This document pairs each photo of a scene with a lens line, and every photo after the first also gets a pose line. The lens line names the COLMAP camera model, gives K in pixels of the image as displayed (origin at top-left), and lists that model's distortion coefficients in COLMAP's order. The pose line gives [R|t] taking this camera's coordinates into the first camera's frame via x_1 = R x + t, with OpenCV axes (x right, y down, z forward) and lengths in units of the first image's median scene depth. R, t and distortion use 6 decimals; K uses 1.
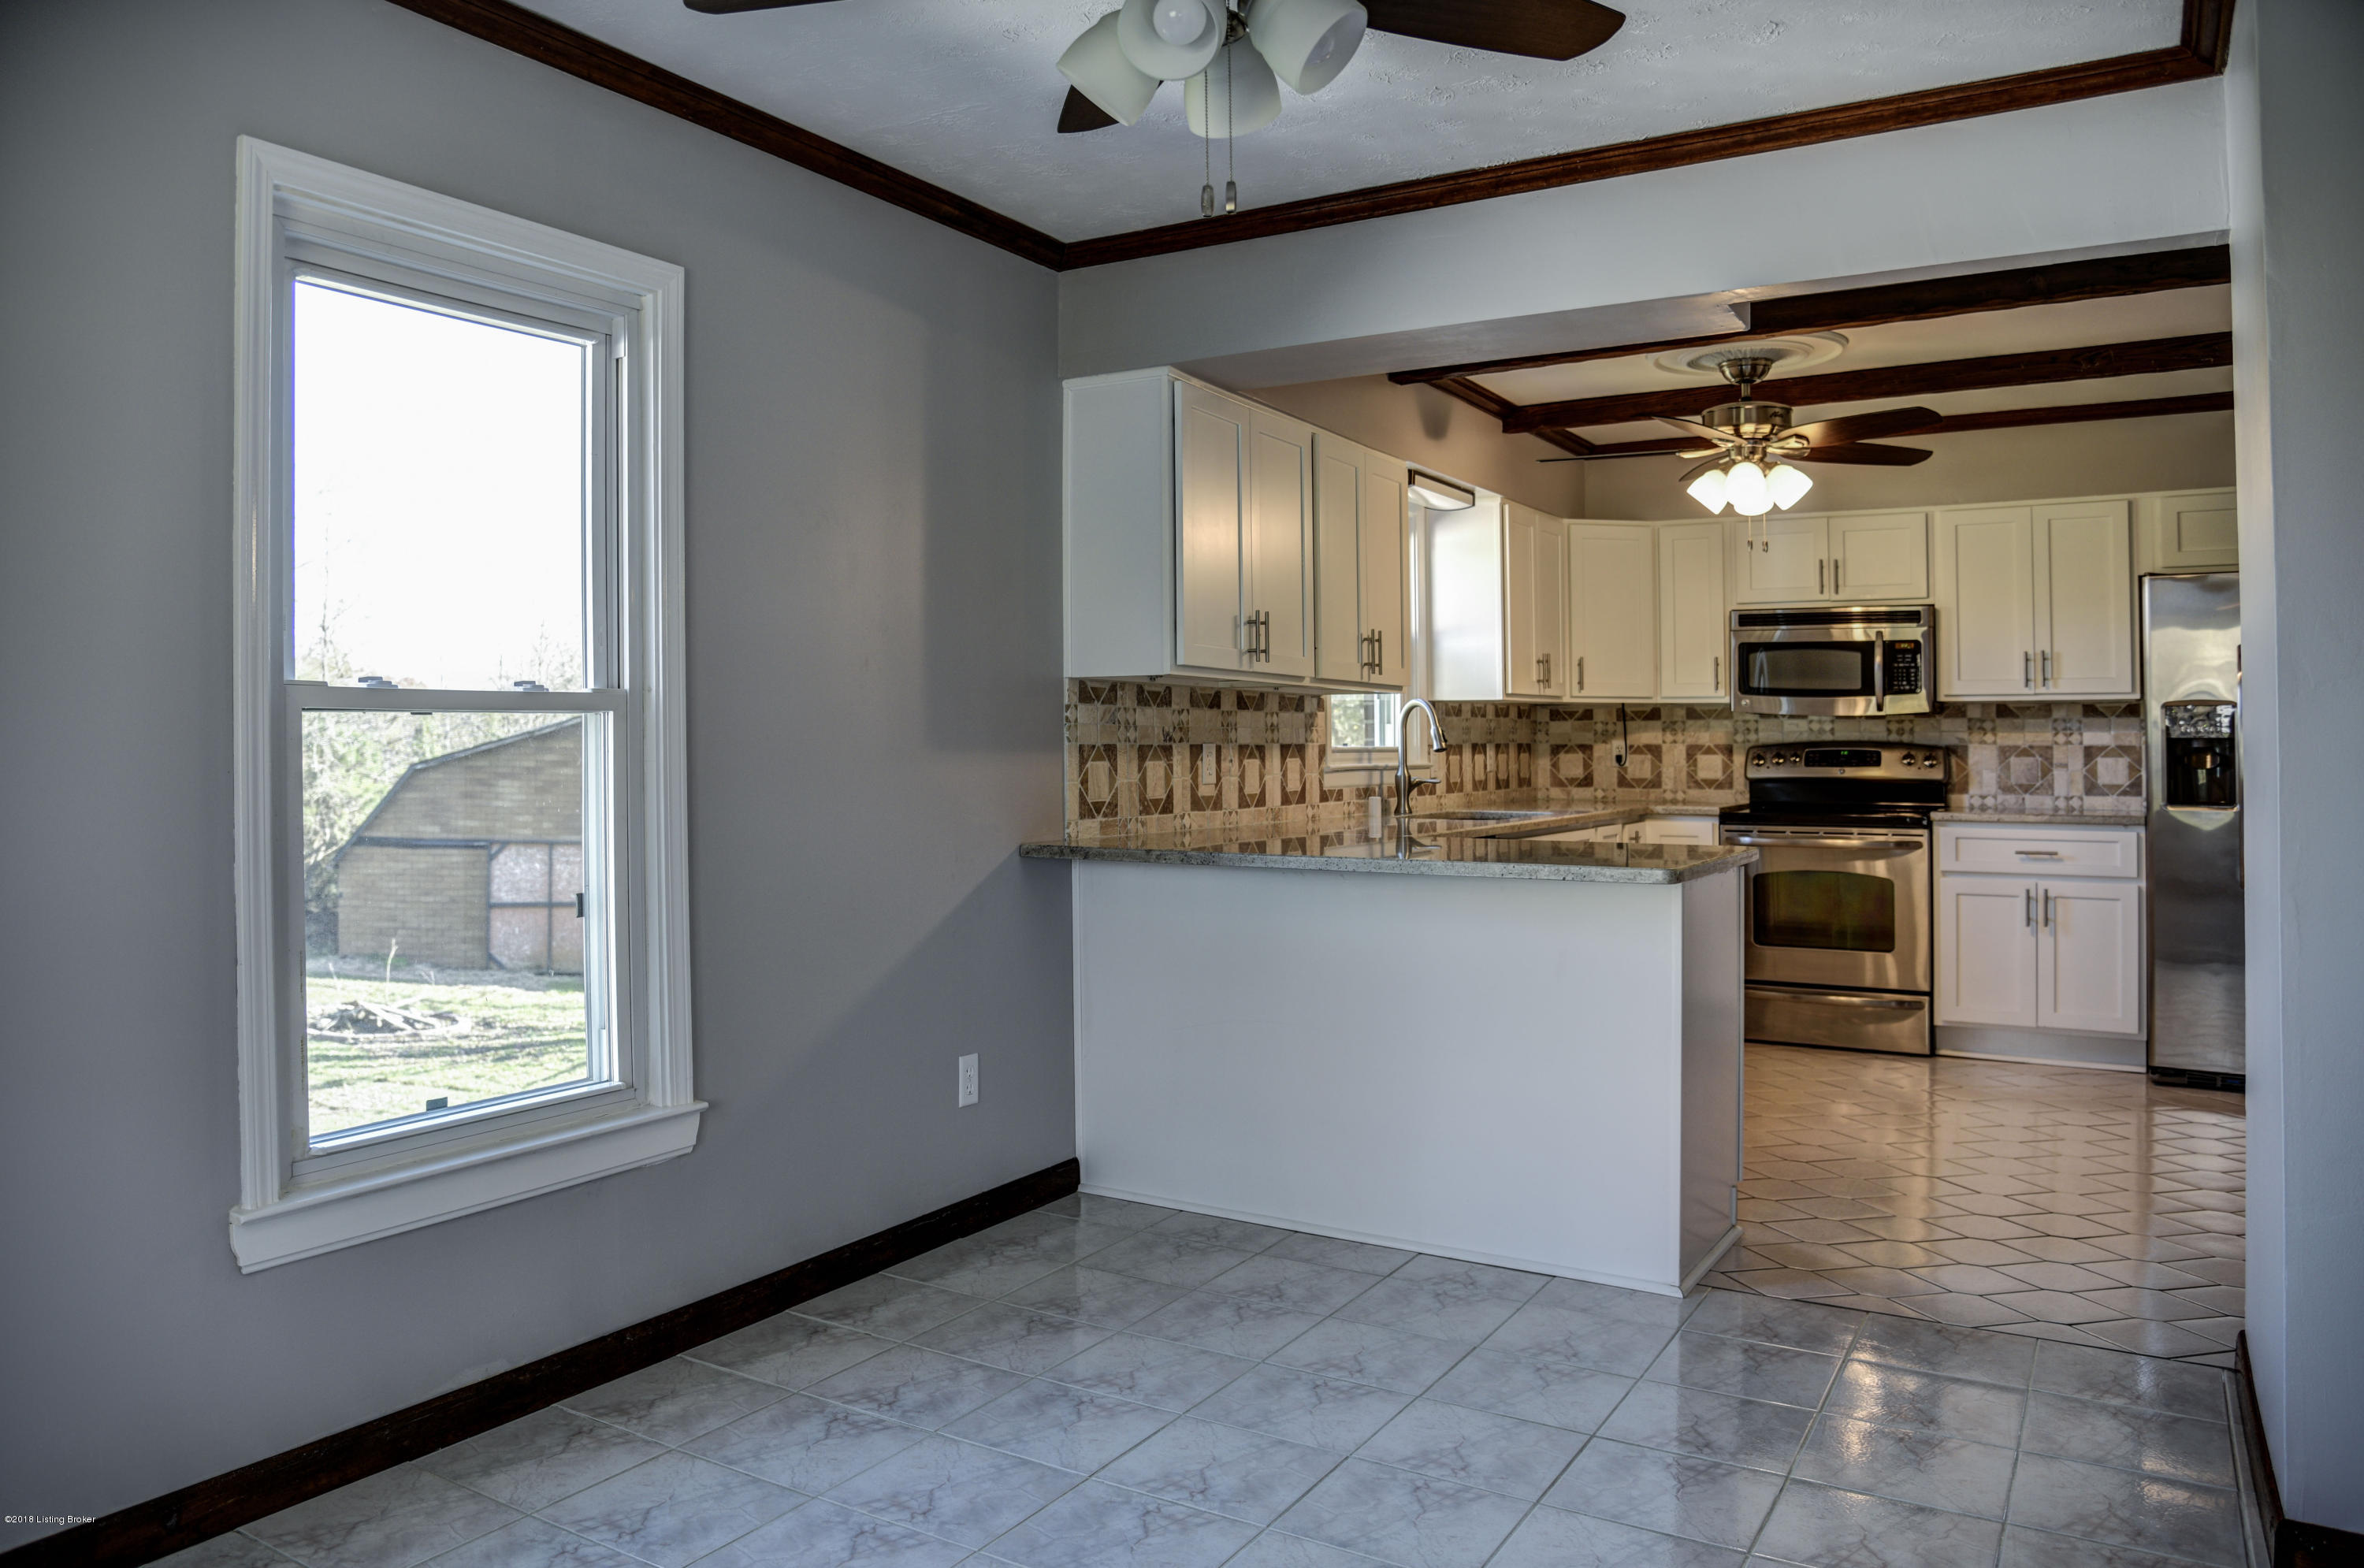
lens RADIAL K [[1727.3, 0, 1174.7], [0, 1727.3, 746.0], [0, 0, 1]] dist [-0.063567, 0.001242]
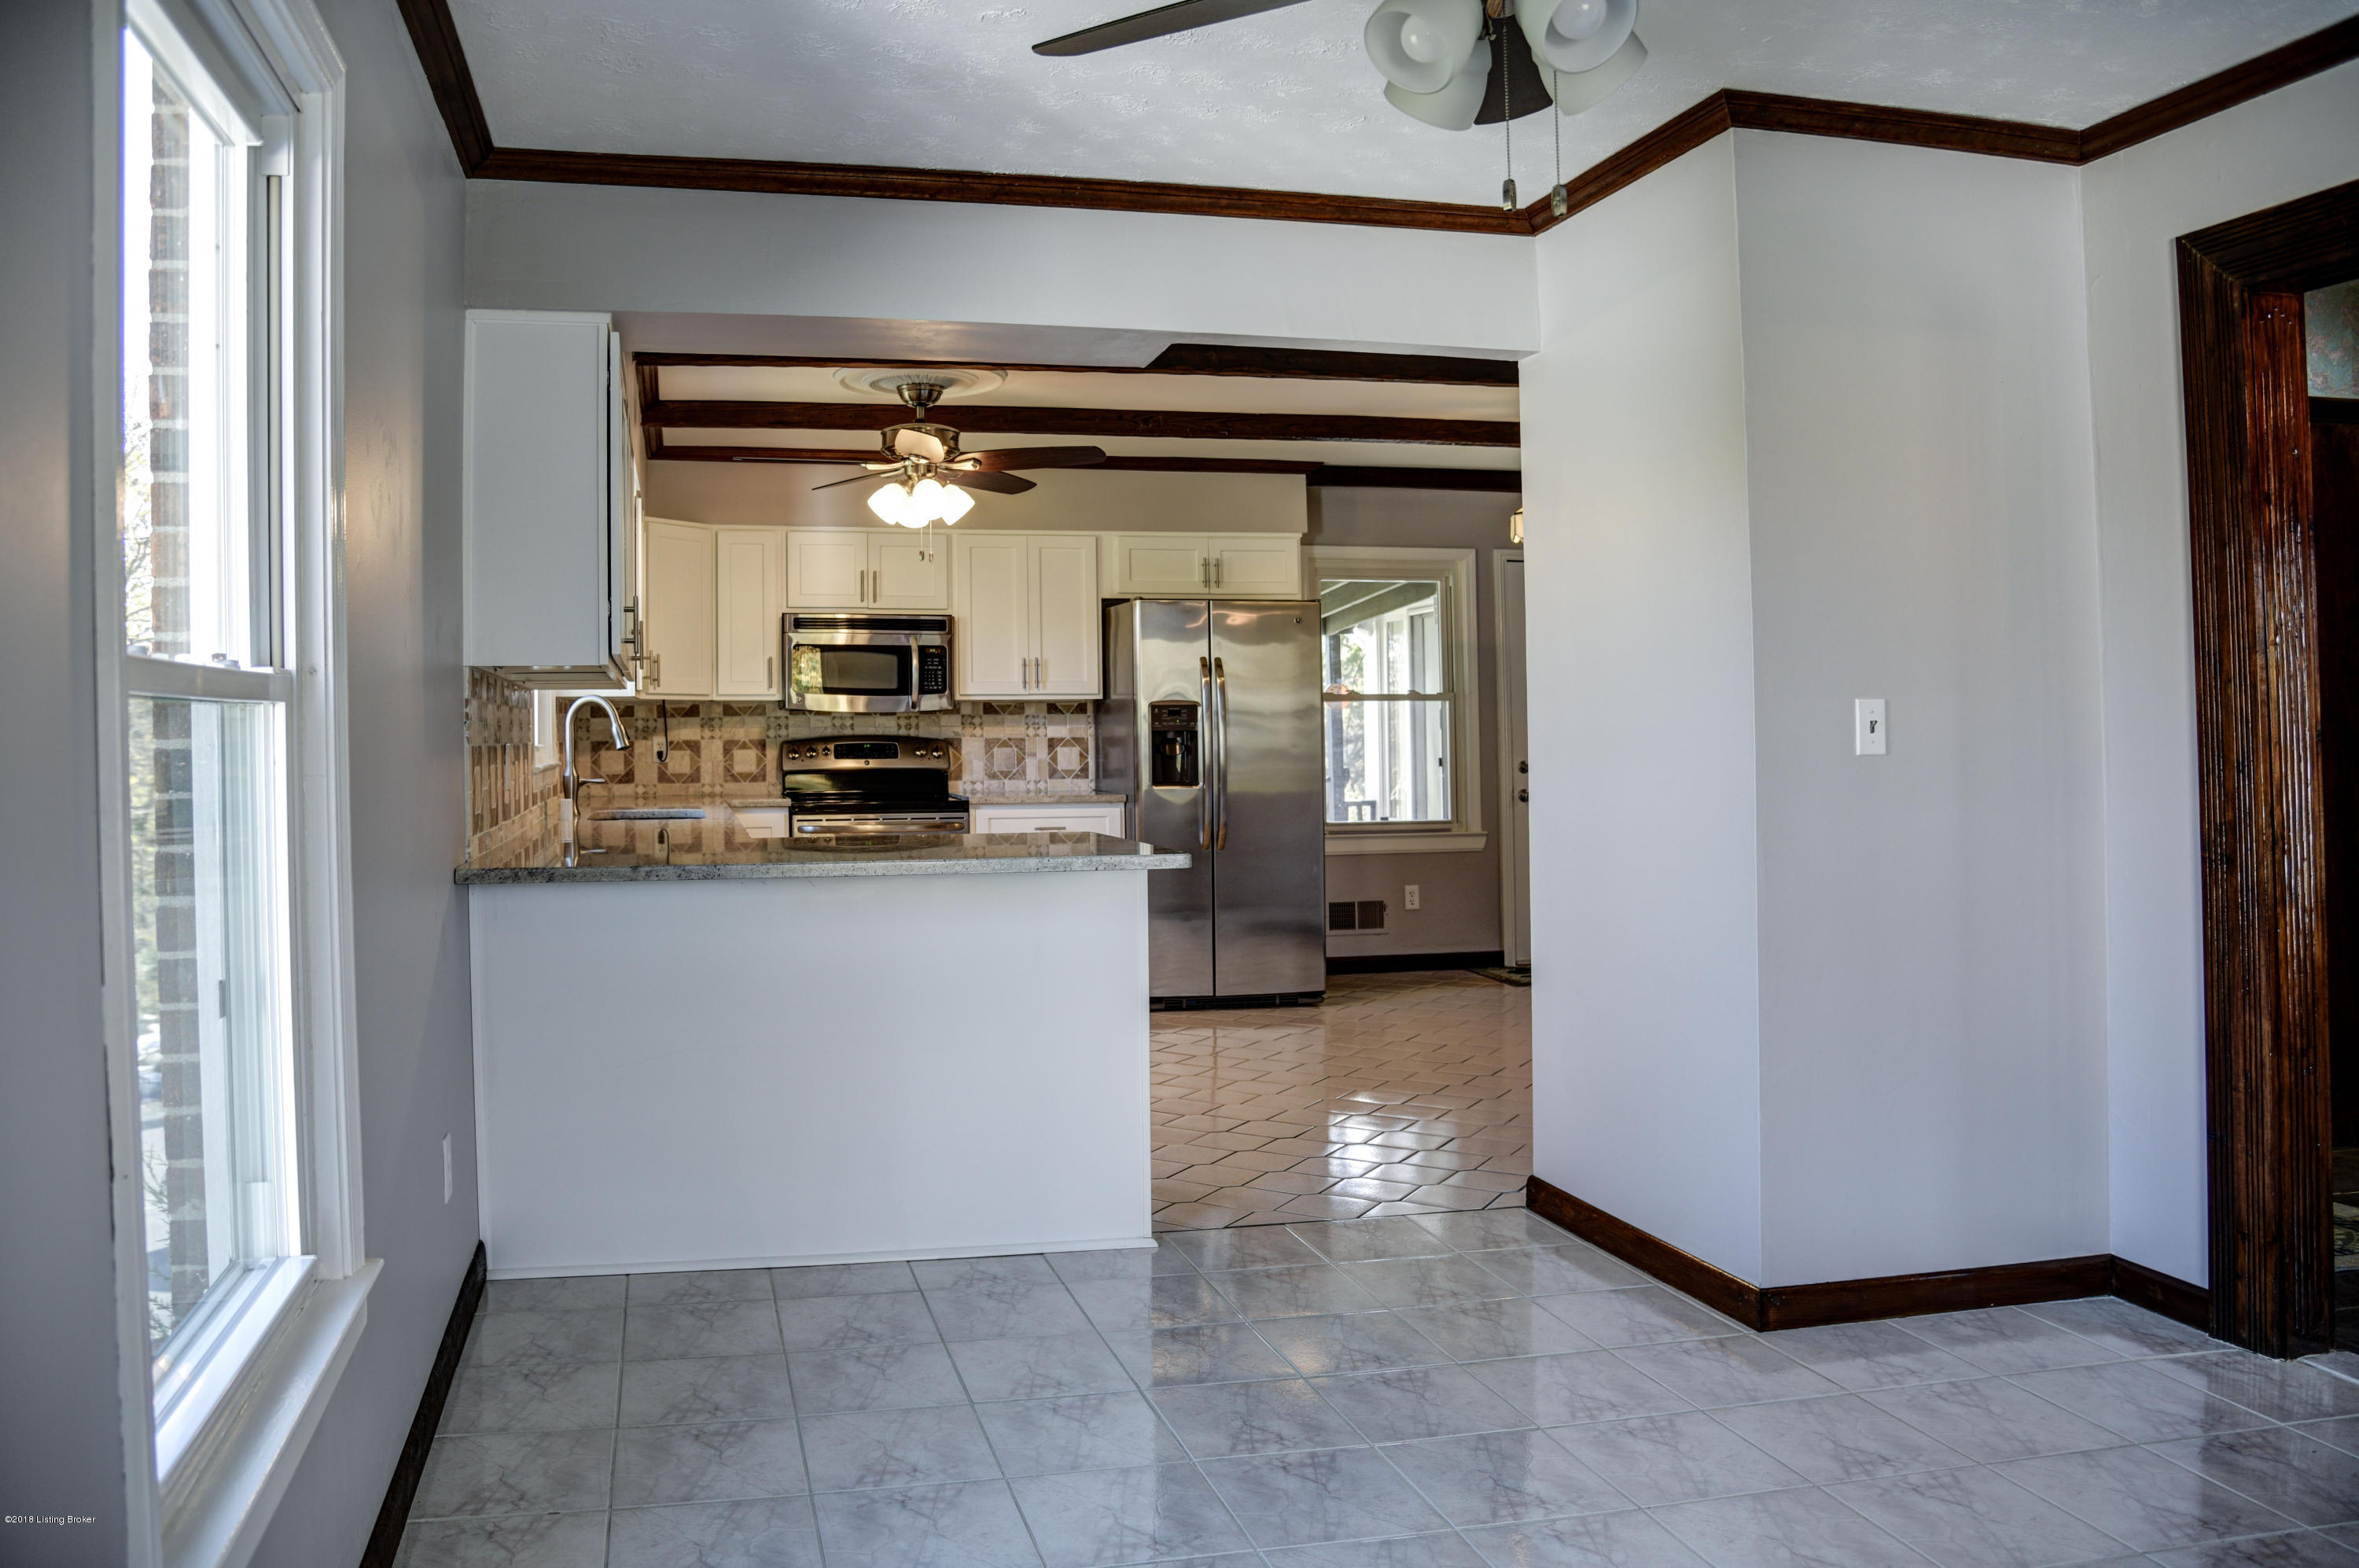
lens RADIAL K [[1597.5, 0, 1227.5], [0, 1597.5, 712.5], [0, 0, 1]] dist [-0.049604, 0.001153]
pose [[0.734060, 0.001526, 0.679083, -0.144936], [0.010657, 0.999848, -0.013767, -0.001182], [-0.679001, 0.017342, 0.733932, 0.089553]]
